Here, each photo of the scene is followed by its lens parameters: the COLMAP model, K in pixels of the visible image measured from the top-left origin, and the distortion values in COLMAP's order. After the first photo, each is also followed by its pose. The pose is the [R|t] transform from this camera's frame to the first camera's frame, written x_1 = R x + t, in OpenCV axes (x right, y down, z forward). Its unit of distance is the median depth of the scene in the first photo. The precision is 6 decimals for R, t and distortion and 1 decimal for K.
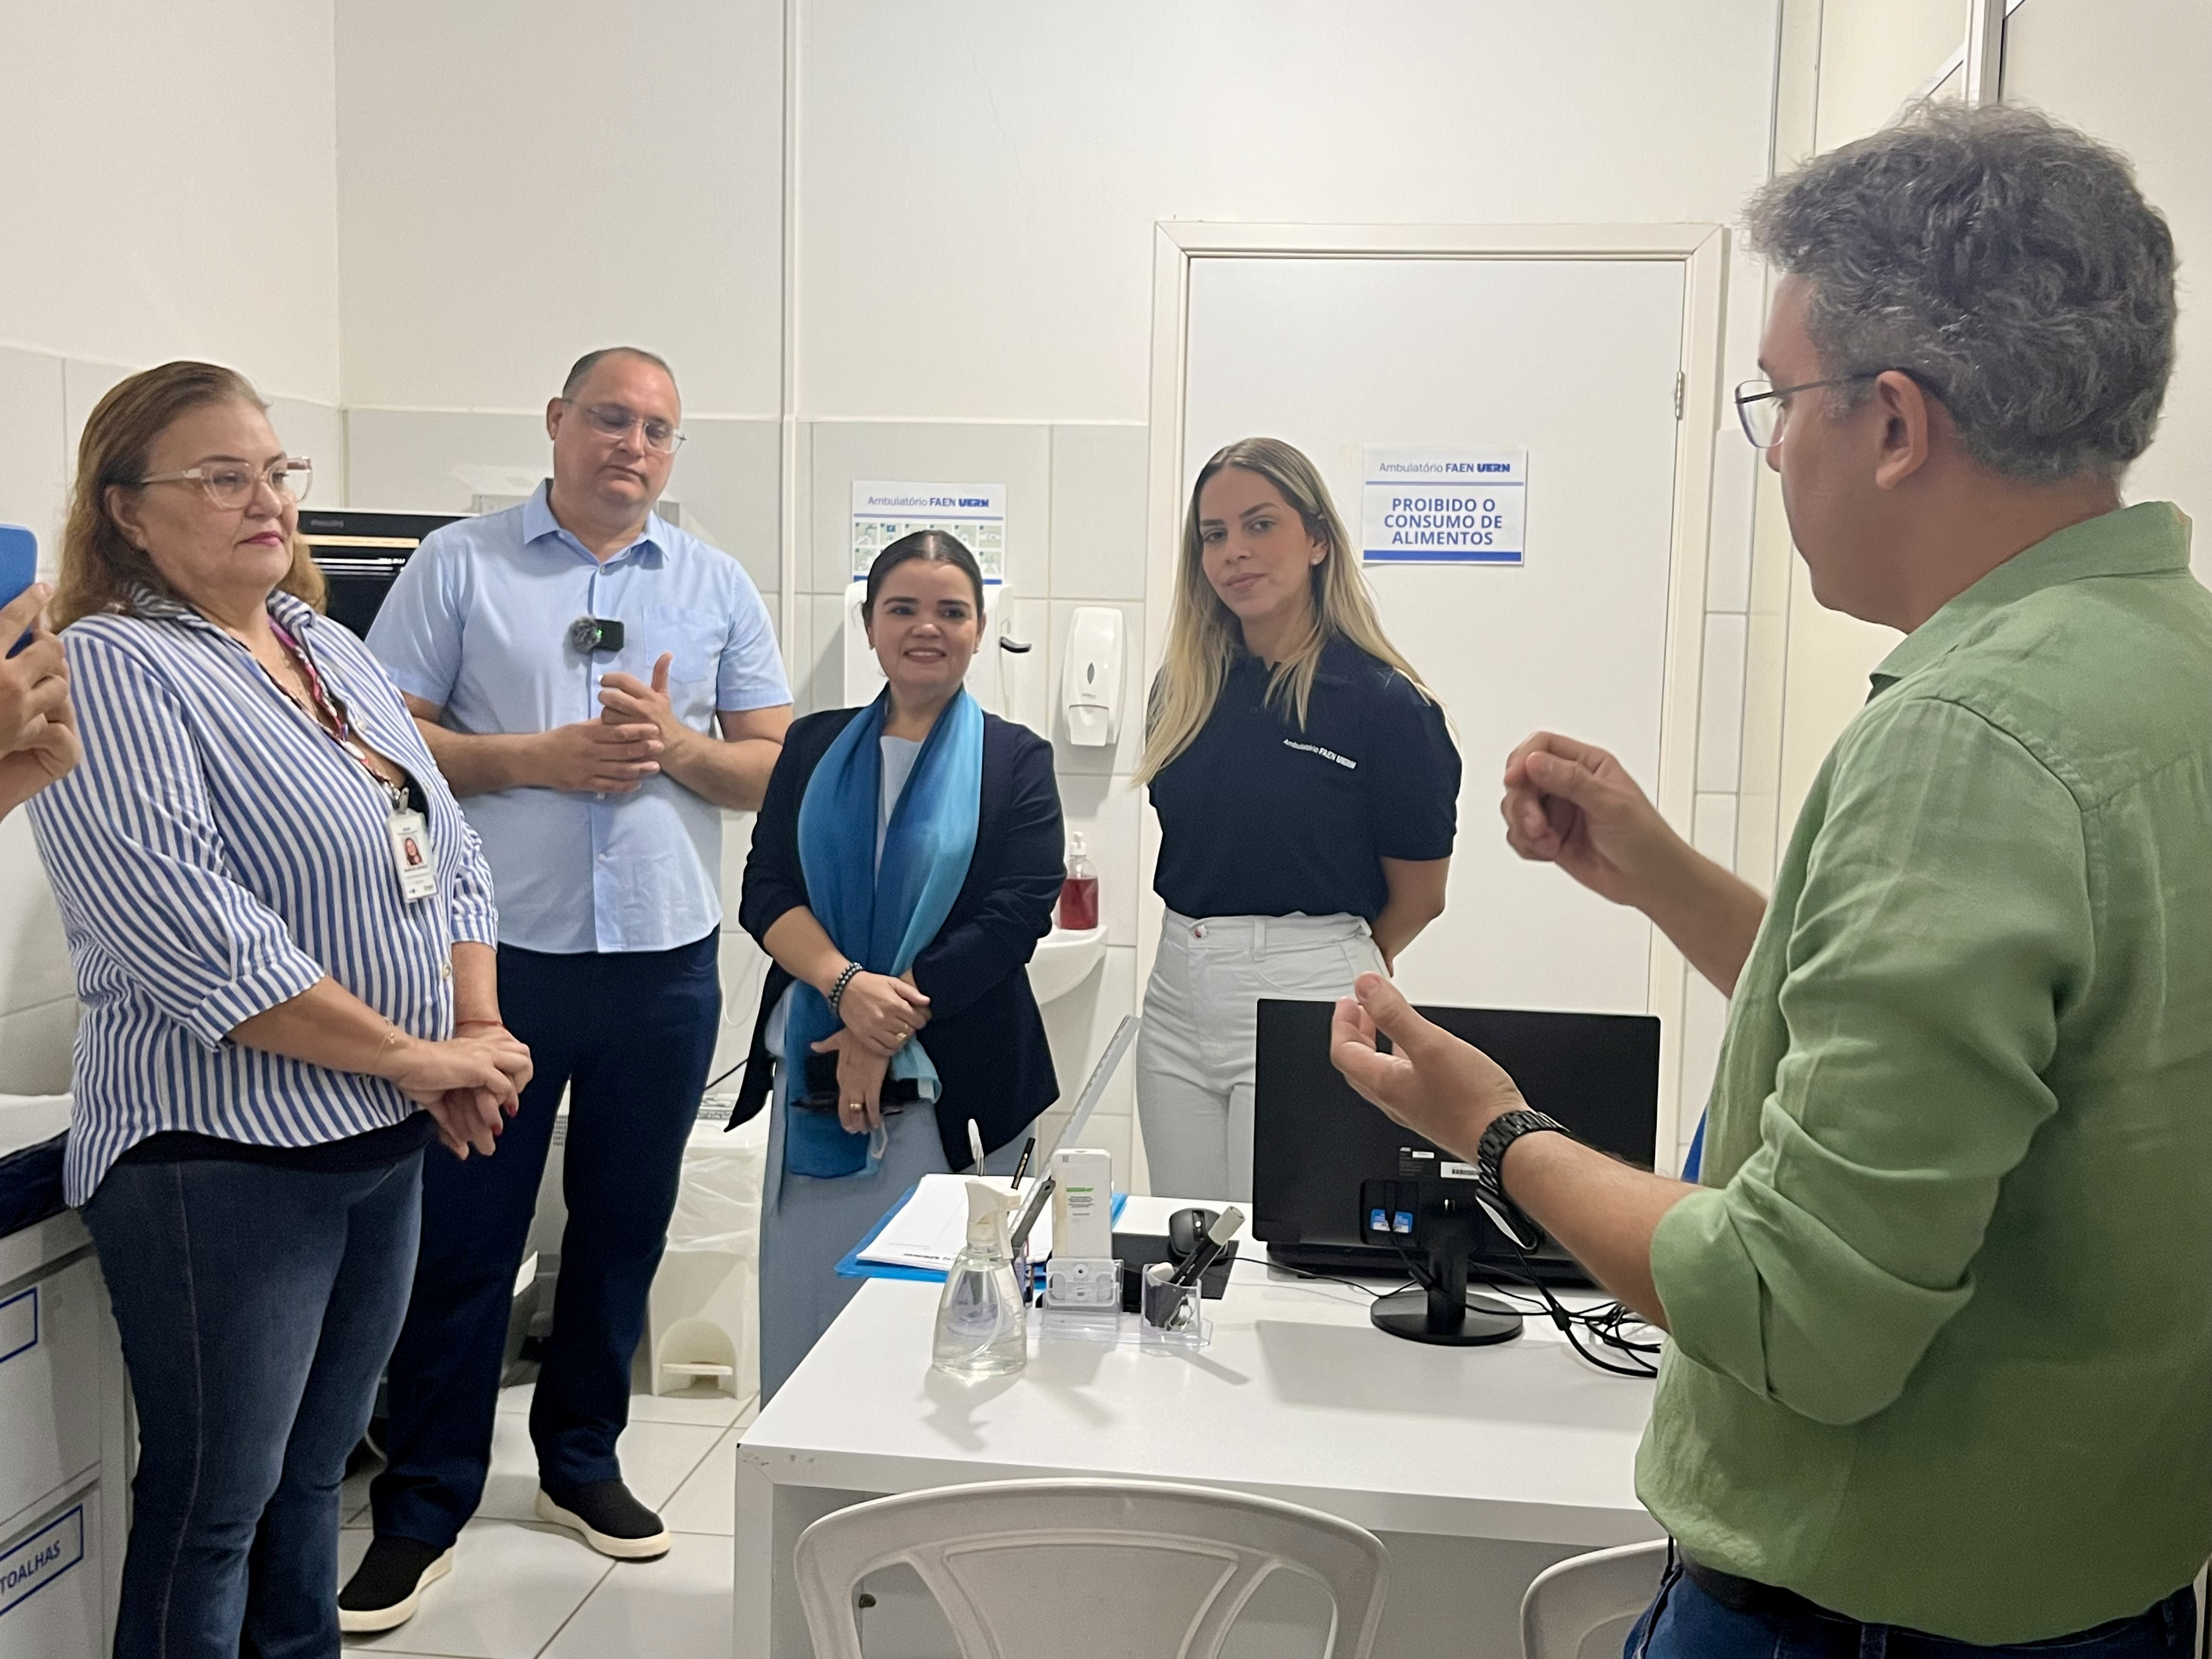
lens RADIAL K [[2265.7, 0, 1117.6], [0, 2265.7, 831.8], [0, 0, 1]] dist [0.117634, -0.260303]
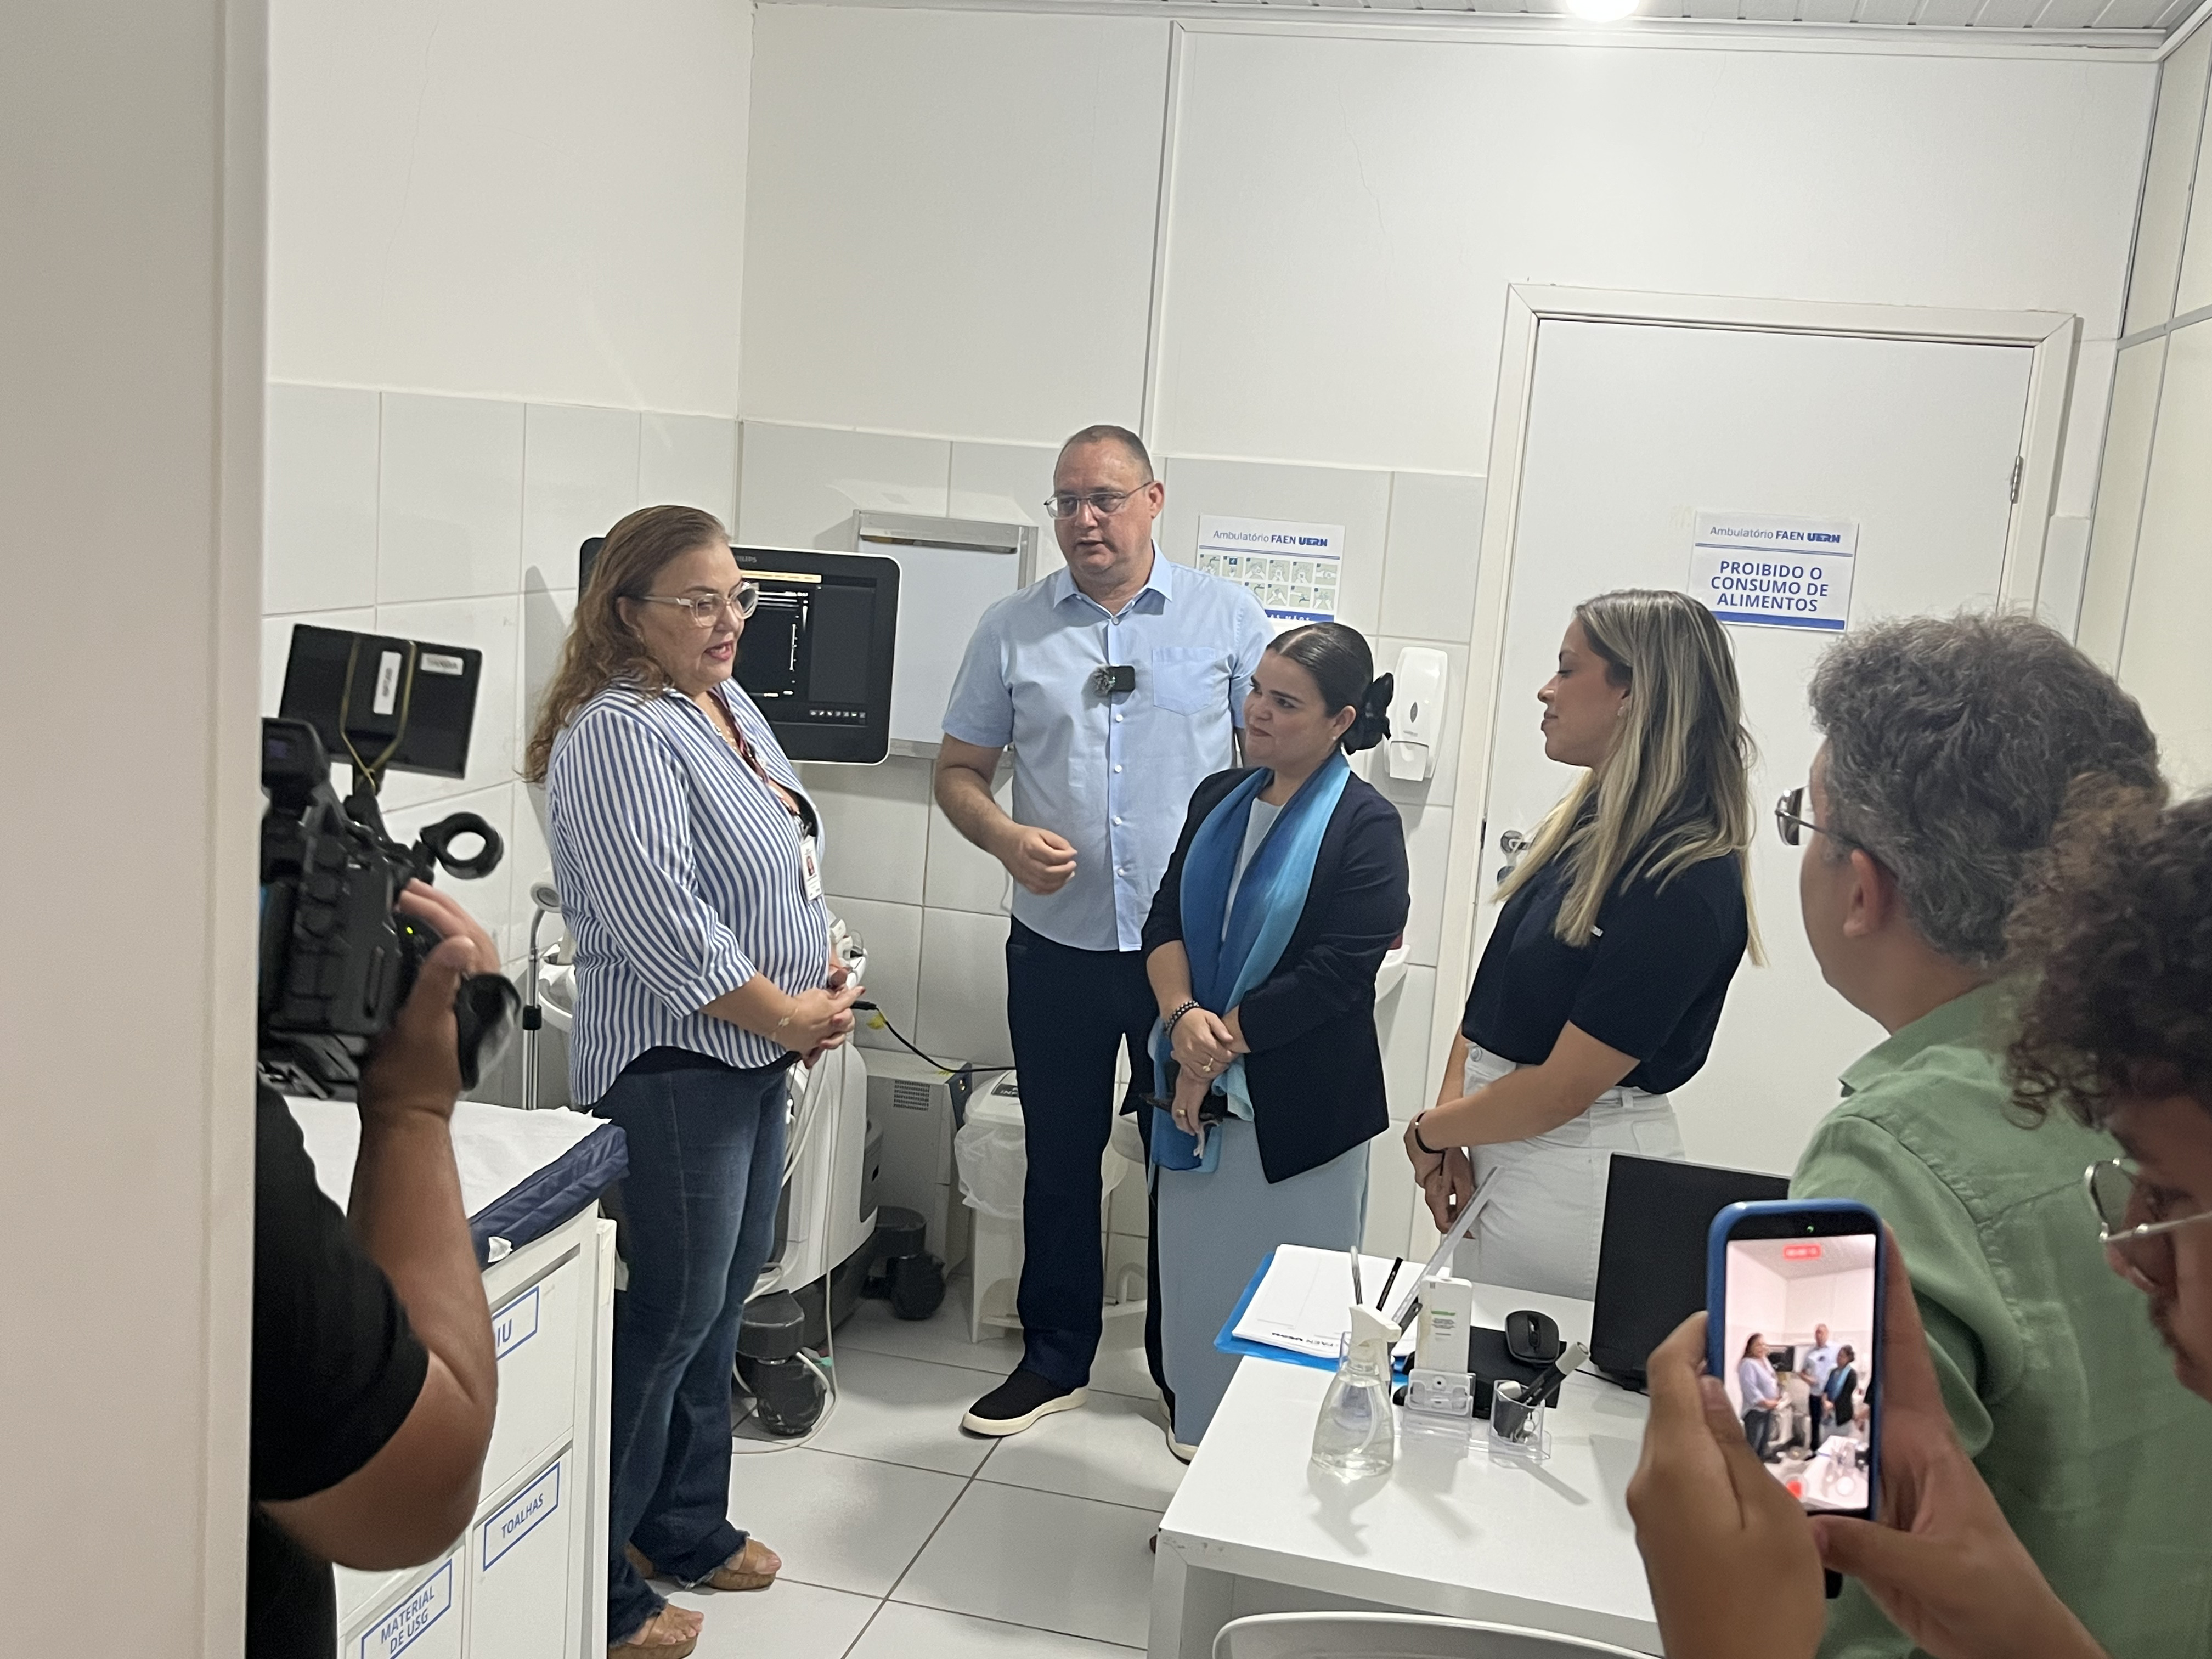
lens RADIAL K [[2271.7, 0, 1102.0], [0, 2271.7, 828.1], [0, 0, 1]] dist [0.034962, 0.018977]
pose [[0.991895, 0.068232, -0.107183, -0.050347], [-0.062044, 0.996266, 0.060042, -0.089282], [0.110879, -0.052905, 0.992425, -0.088950]]
